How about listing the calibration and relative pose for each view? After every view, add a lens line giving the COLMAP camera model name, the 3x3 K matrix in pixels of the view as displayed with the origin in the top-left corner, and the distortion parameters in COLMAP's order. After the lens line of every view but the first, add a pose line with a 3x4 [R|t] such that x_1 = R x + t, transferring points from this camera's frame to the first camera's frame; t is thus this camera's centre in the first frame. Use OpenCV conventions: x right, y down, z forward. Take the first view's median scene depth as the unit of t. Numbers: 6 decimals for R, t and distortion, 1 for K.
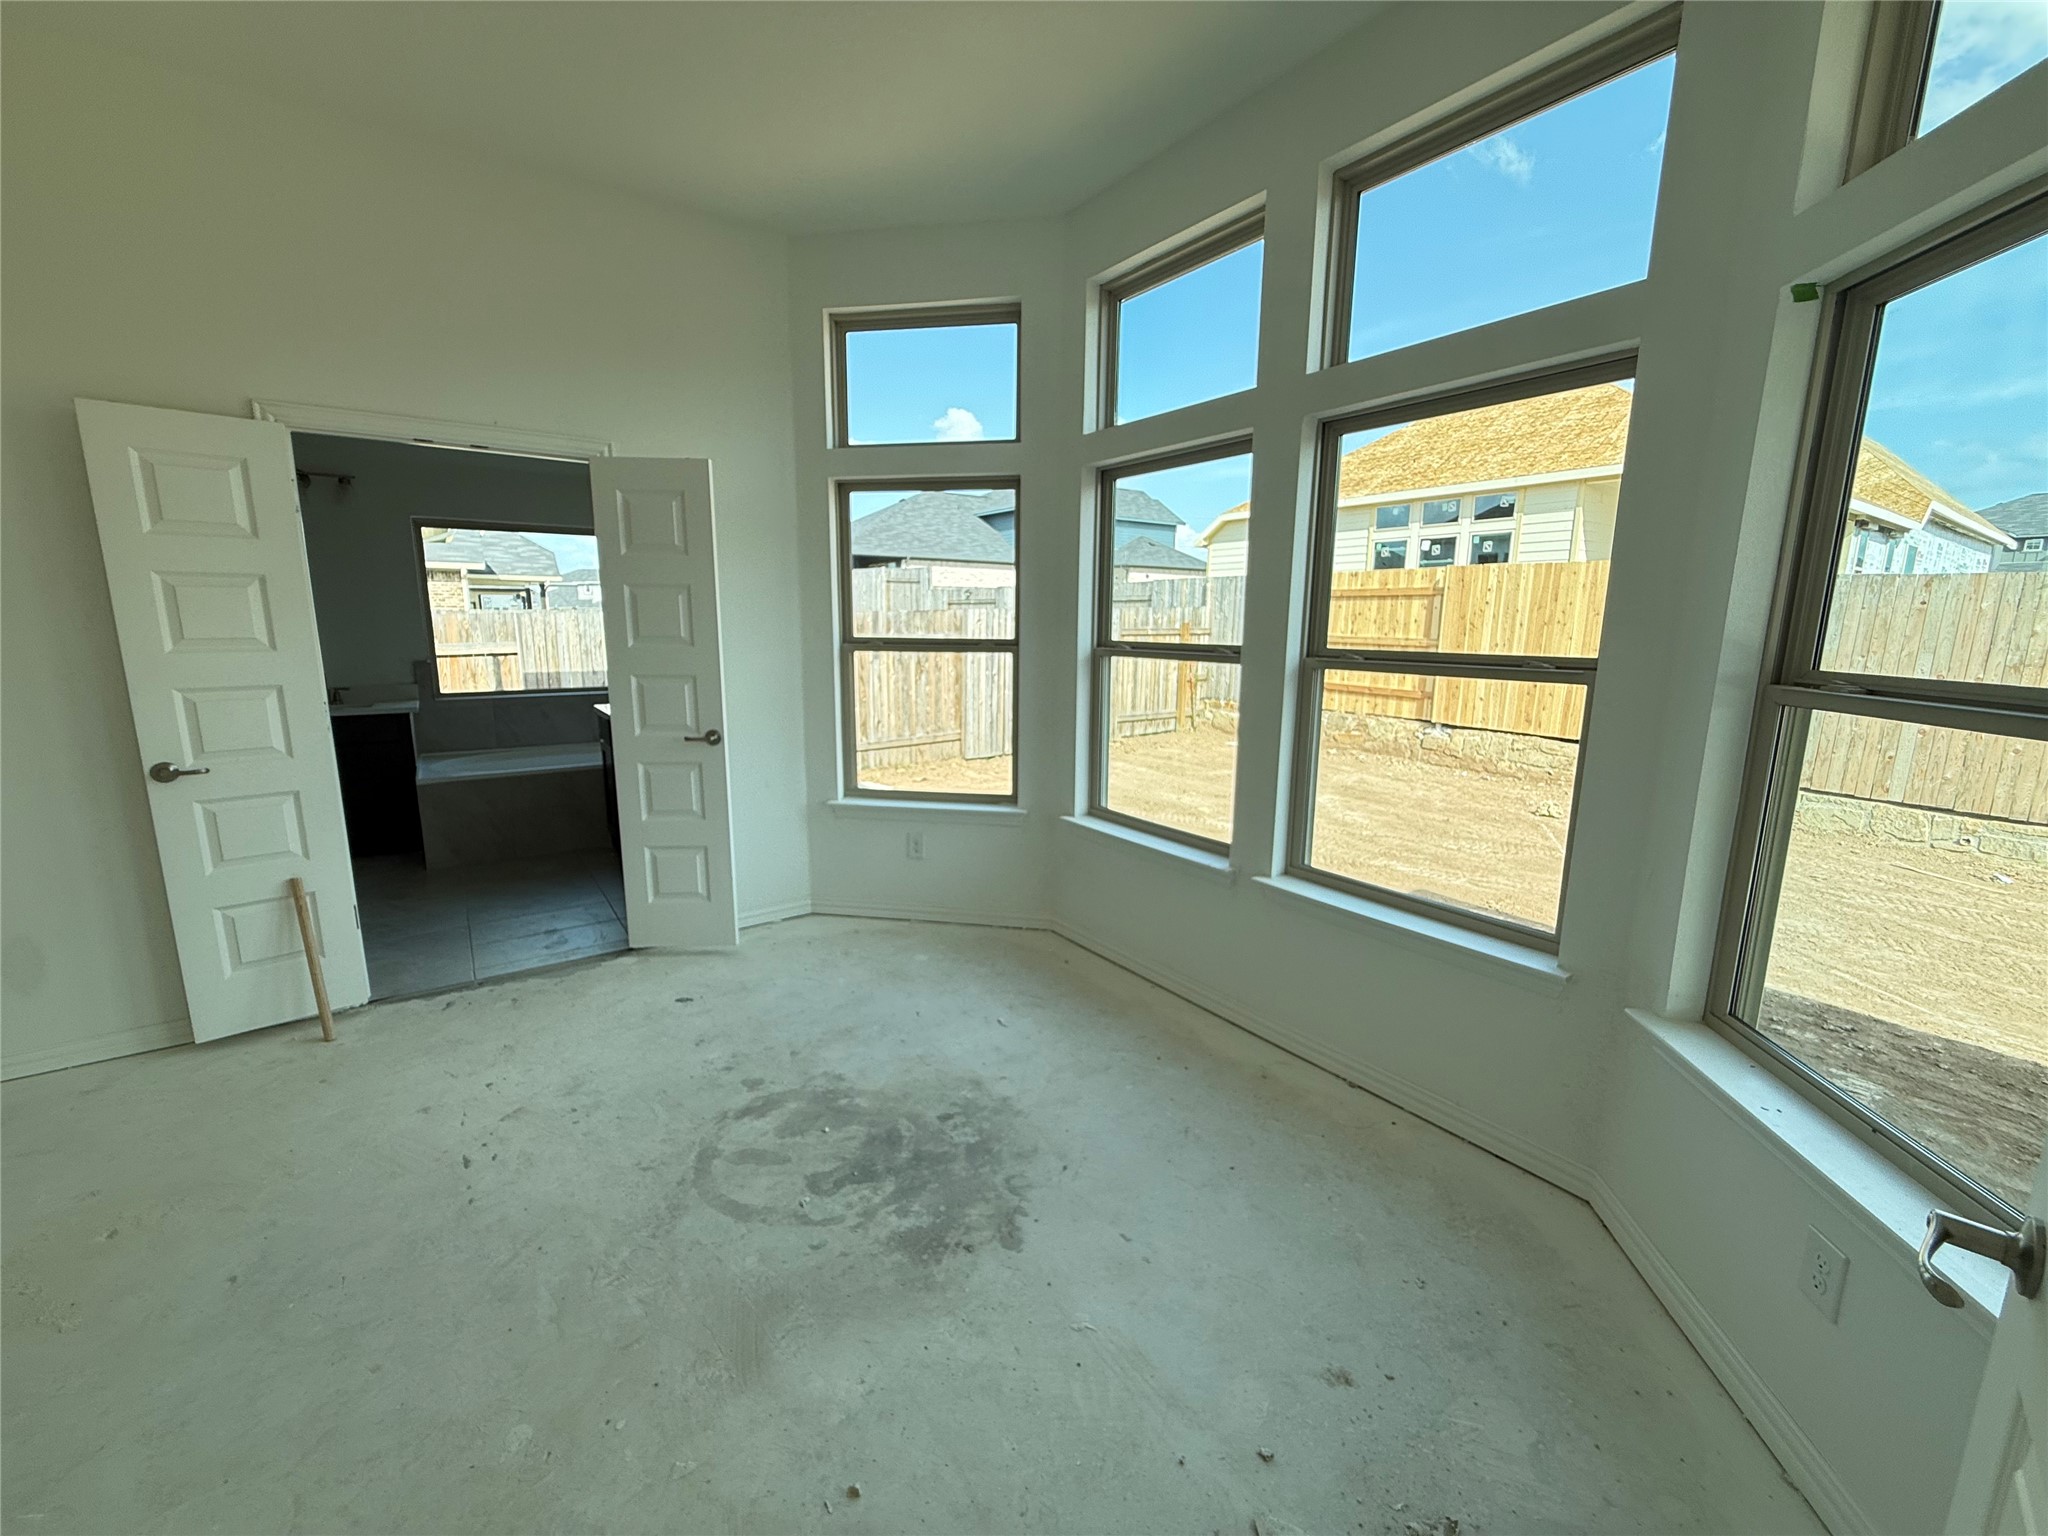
lens RADIAL K [[816.6, 0, 1017.8], [0, 816.6, 766.2], [0, 0, 1]] dist [-0.002774, 0.000745]
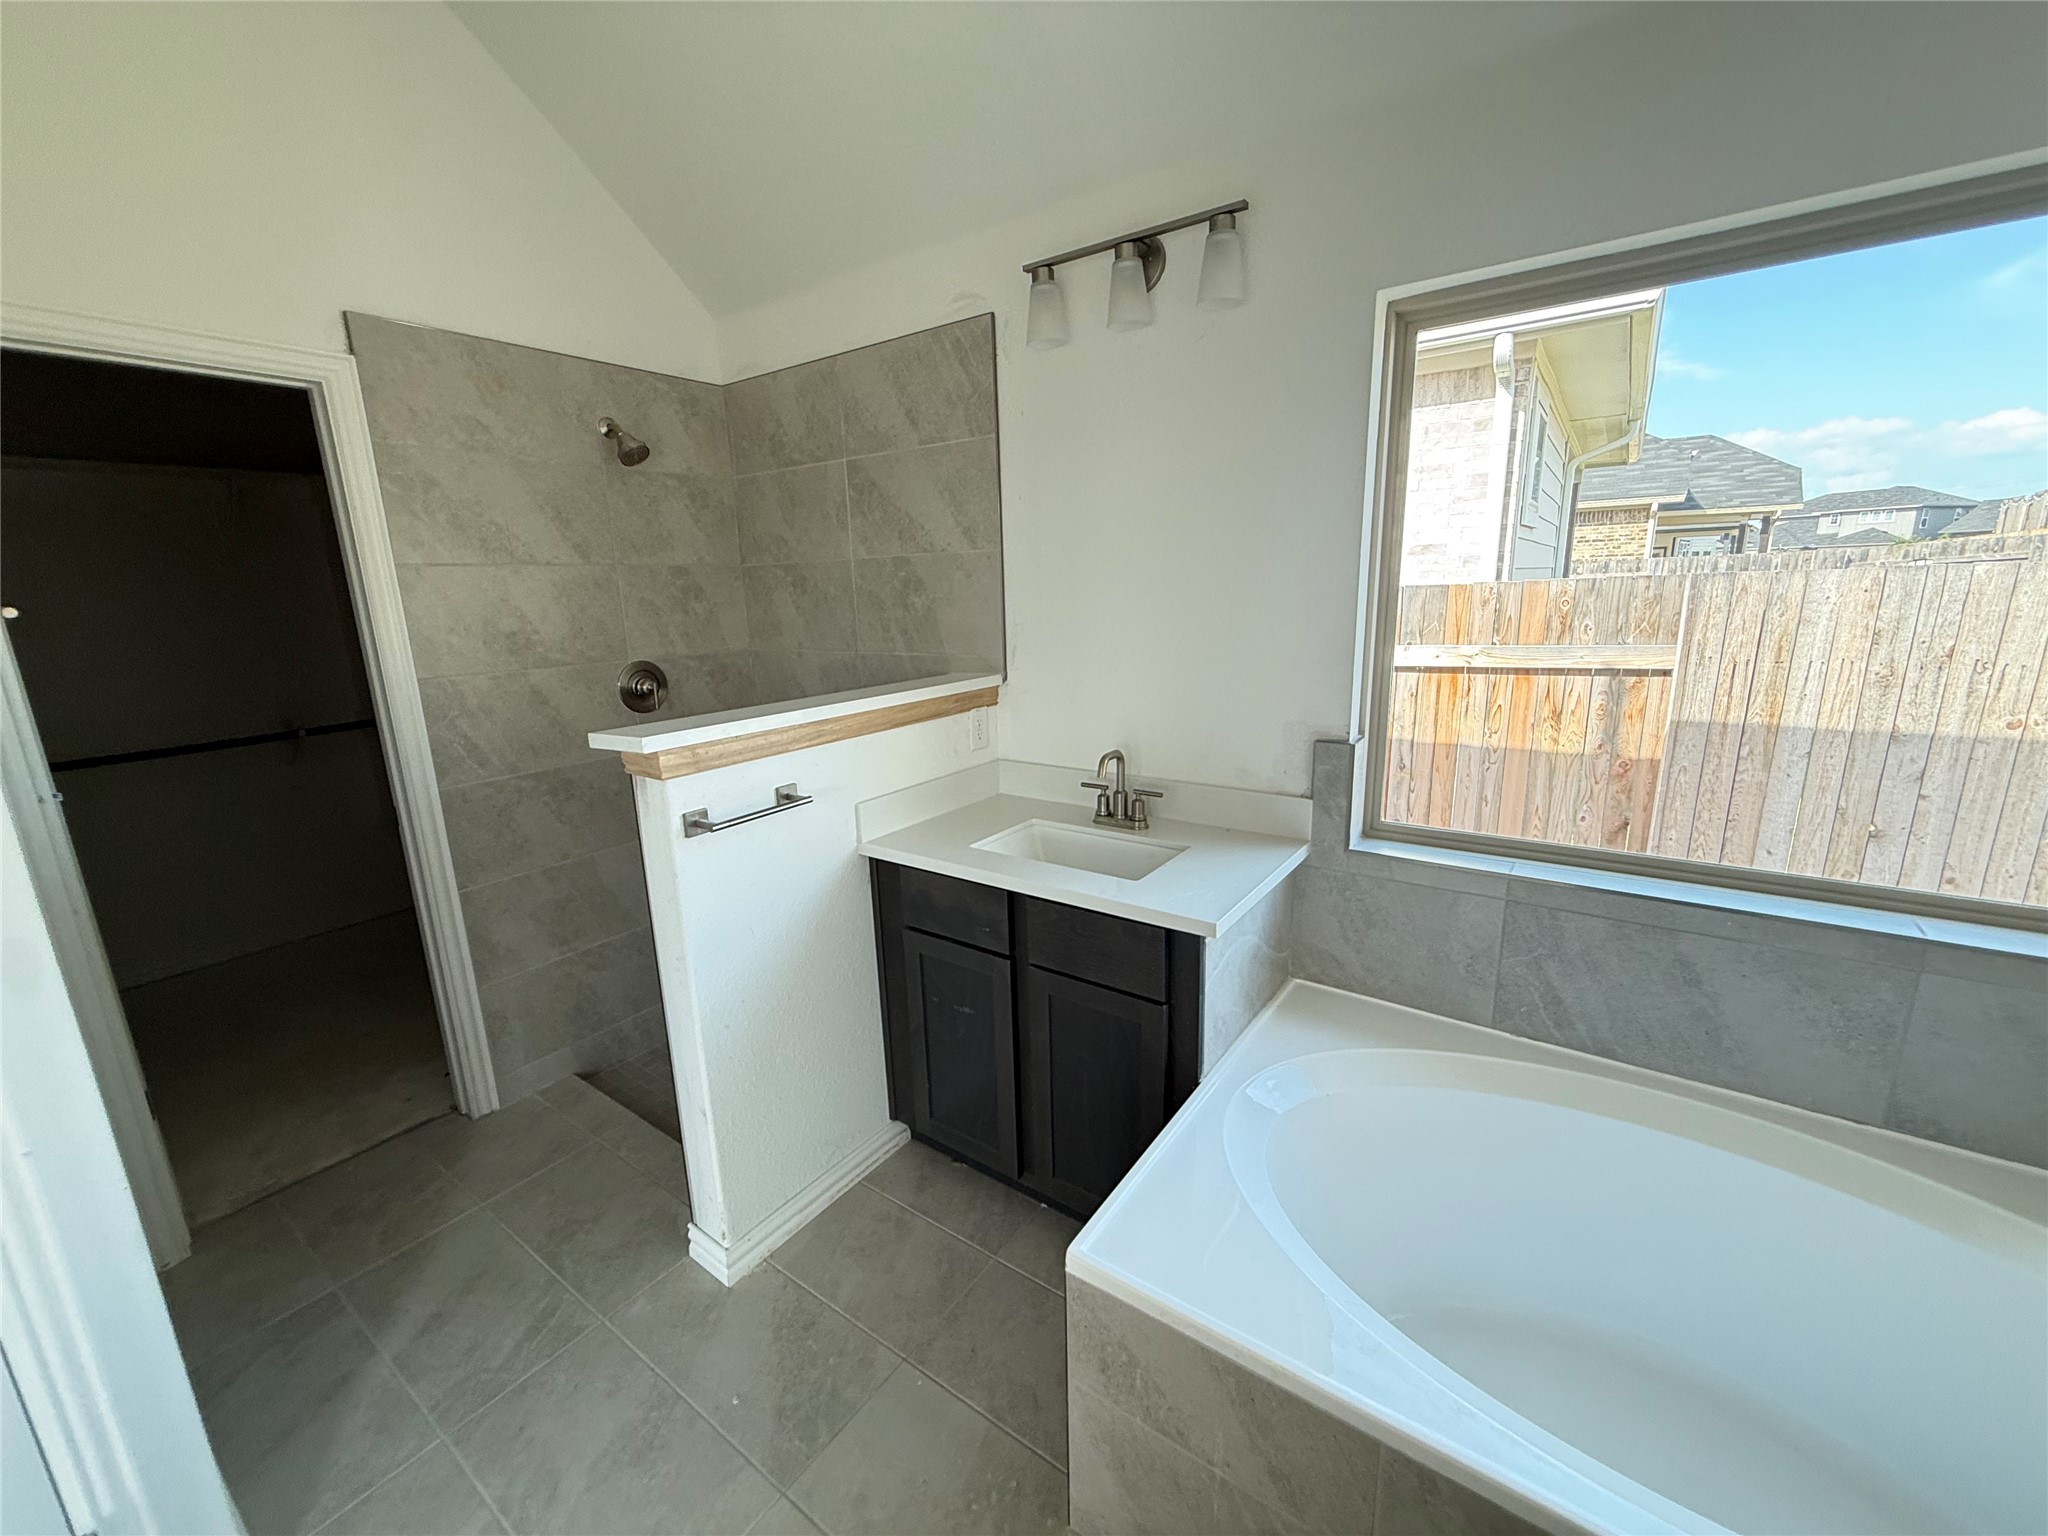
lens RADIAL K [[816.6, 0, 1018.3], [0, 816.6, 770.4], [0, 0, 1]] dist [-0.002774, 0.000745]
pose [[0.325302, 0.196896, -0.924884, -0.116489], [-0.135102, 0.977725, 0.160627, -0.039519], [0.935909, 0.072701, 0.344657, 0.195102]]
